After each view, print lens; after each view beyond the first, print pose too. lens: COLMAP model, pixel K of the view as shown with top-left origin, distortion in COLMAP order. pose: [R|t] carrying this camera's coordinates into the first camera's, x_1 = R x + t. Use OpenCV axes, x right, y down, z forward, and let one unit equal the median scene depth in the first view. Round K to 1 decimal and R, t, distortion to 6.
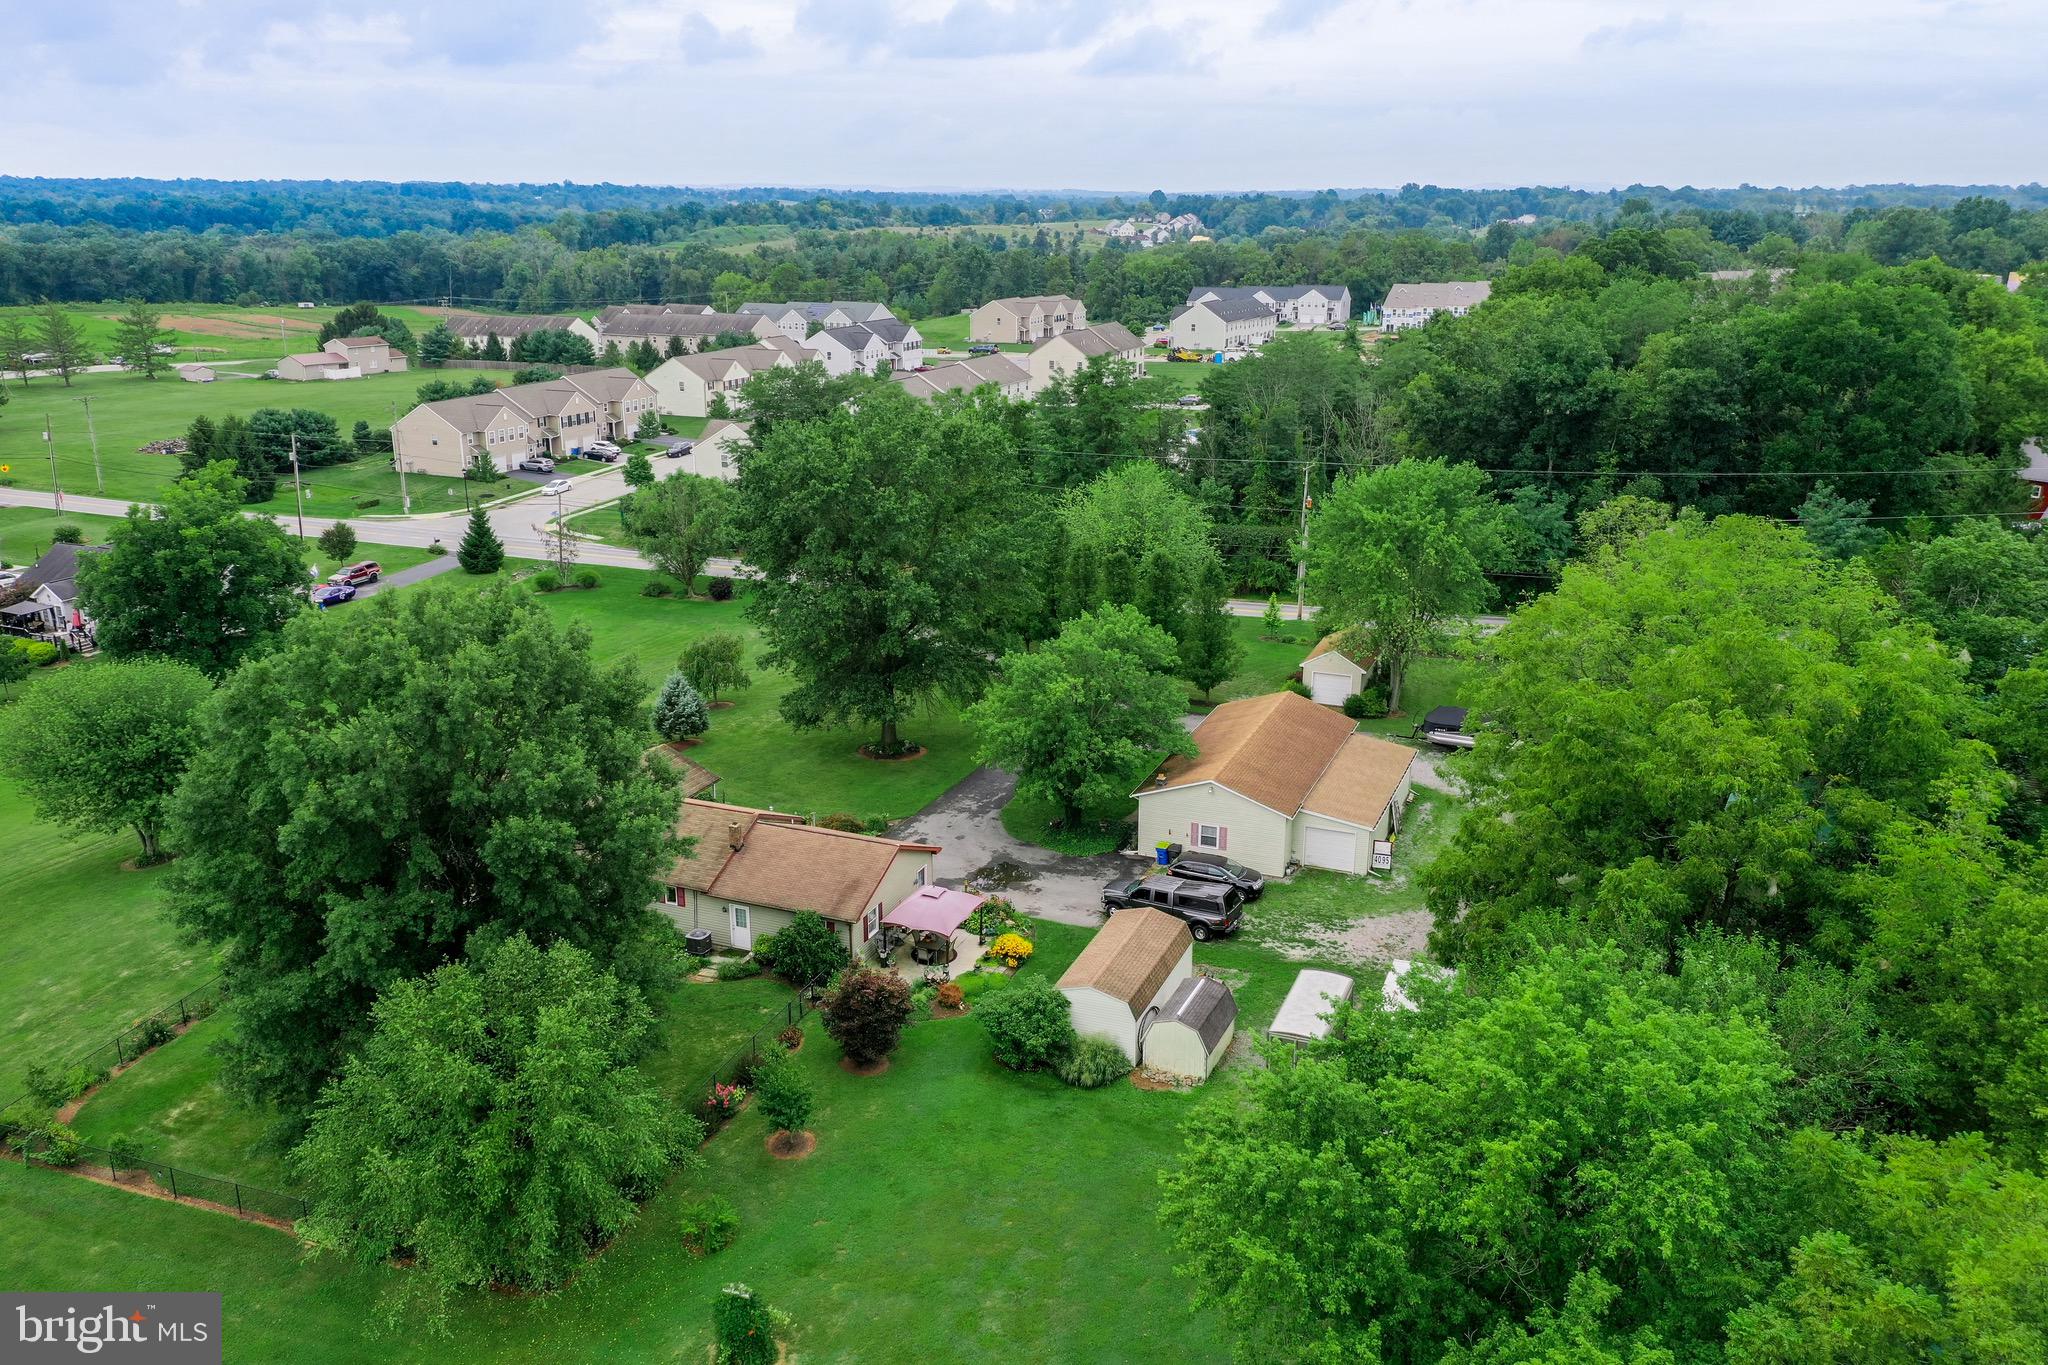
lens RADIAL K [[1616.7, 0, 1018.9], [0, 1616.7, 690.7], [0, 0, 1]] dist [-0.009252, 0.069341]
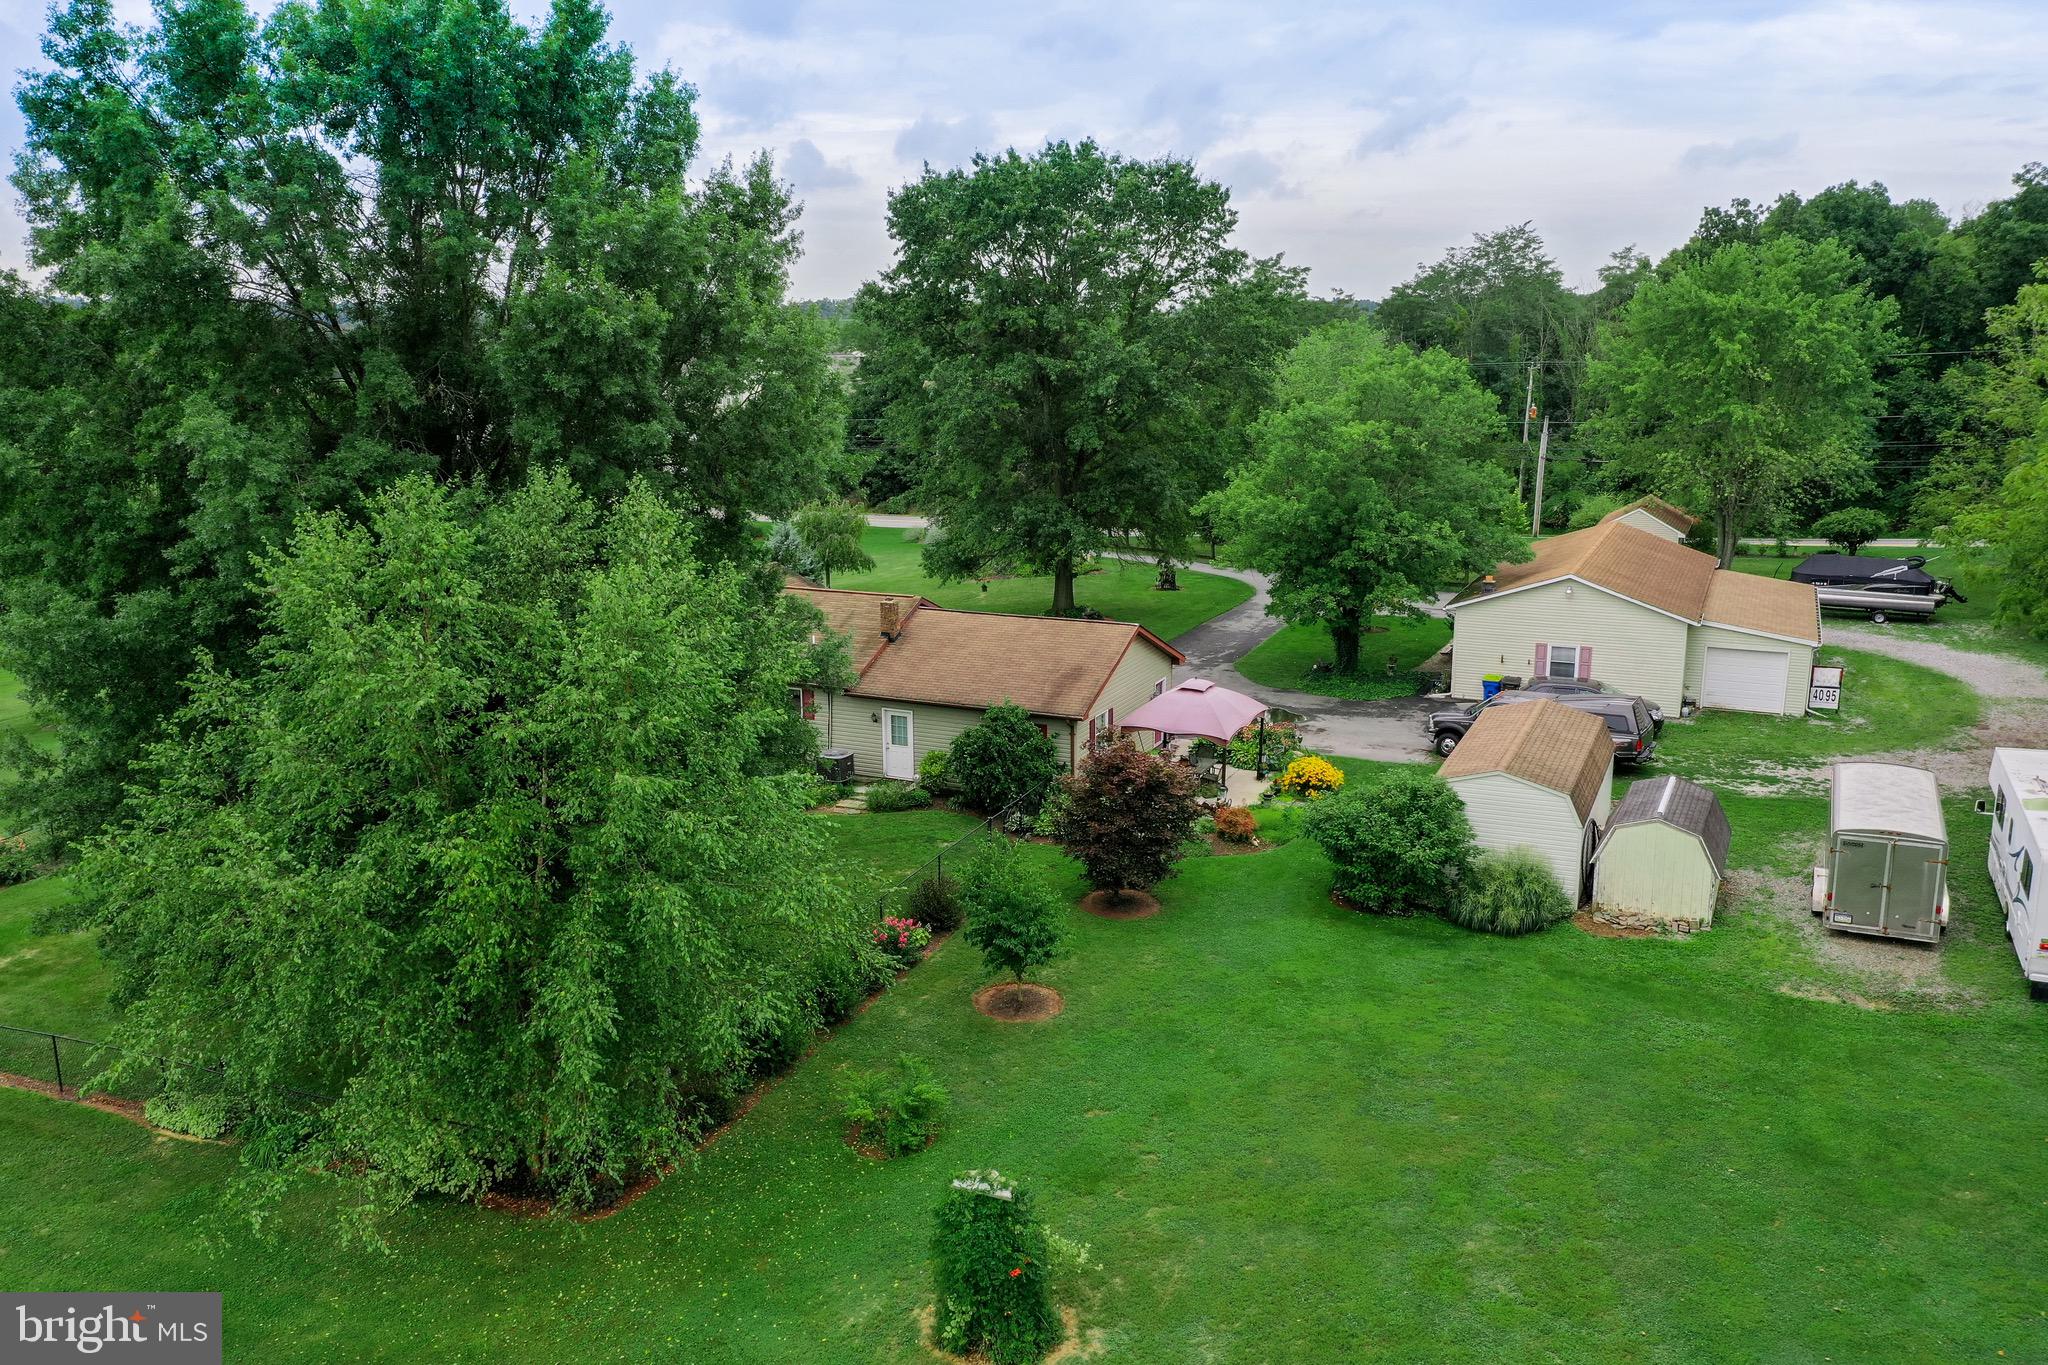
lens RADIAL K [[1622.2, 0, 1021.1], [0, 1622.2, 672.2], [0, 0, 1]] dist [-0.007774, 0.063617]
pose [[0.999210, 0.004825, -0.039443, -0.090845], [-0.008107, 0.996478, -0.083460, 0.162598], [0.038902, 0.083714, 0.995730, 0.319638]]
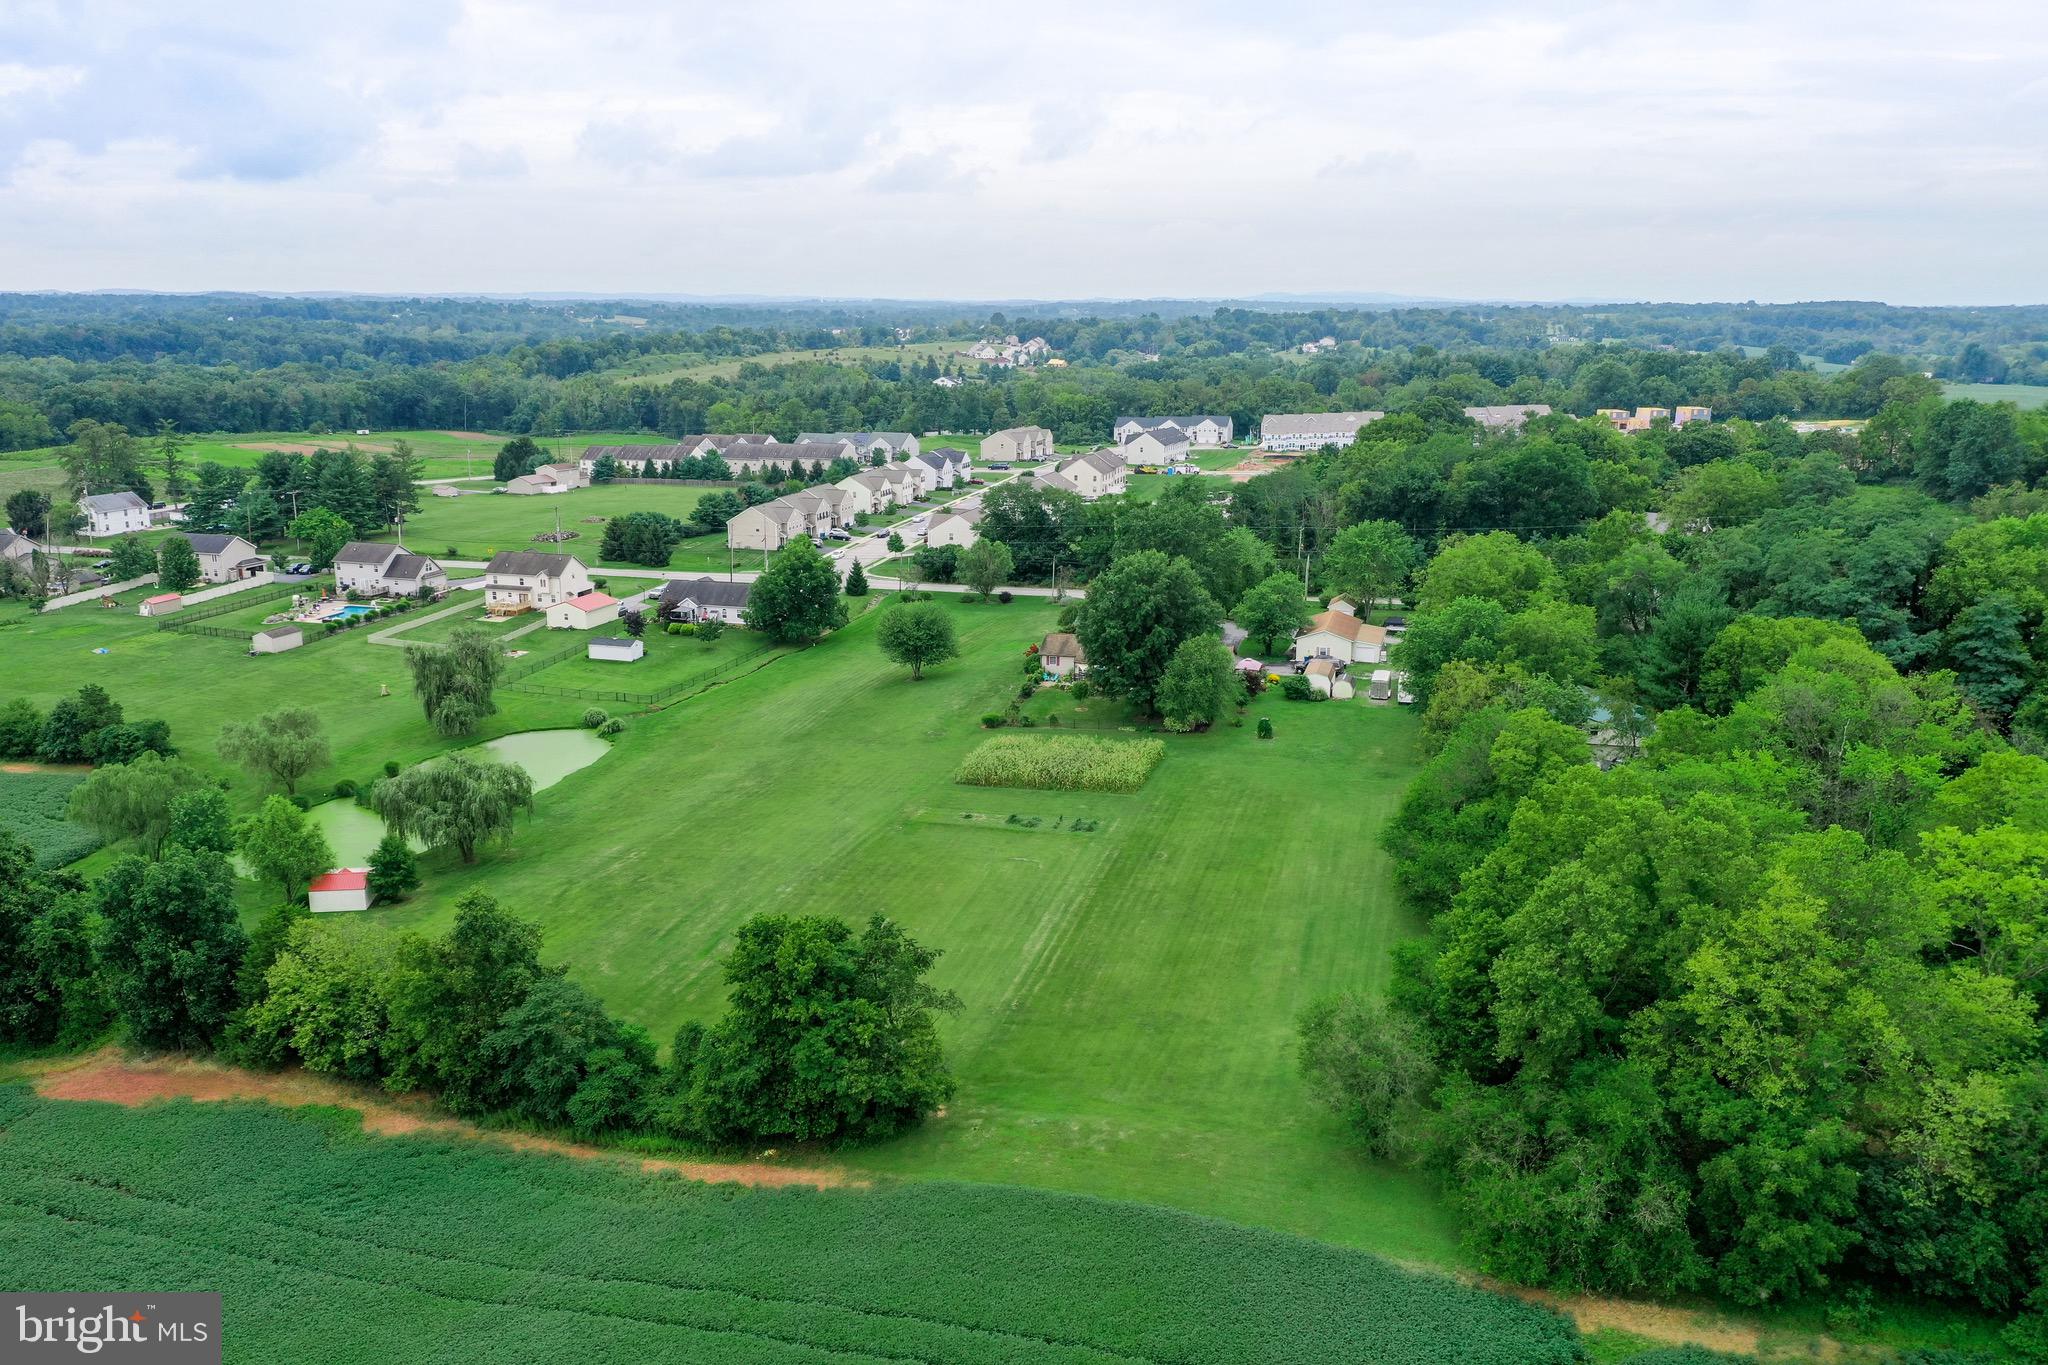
lens RADIAL K [[1616.7, 0, 1018.9], [0, 1616.7, 690.7], [0, 0, 1]] dist [-0.009252, 0.069341]
pose [[0.992929, -0.027293, 0.115528, -0.775545], [0.034352, 0.997633, -0.059560, 0.324877], [-0.113629, 0.063108, 0.991517, -1.819704]]
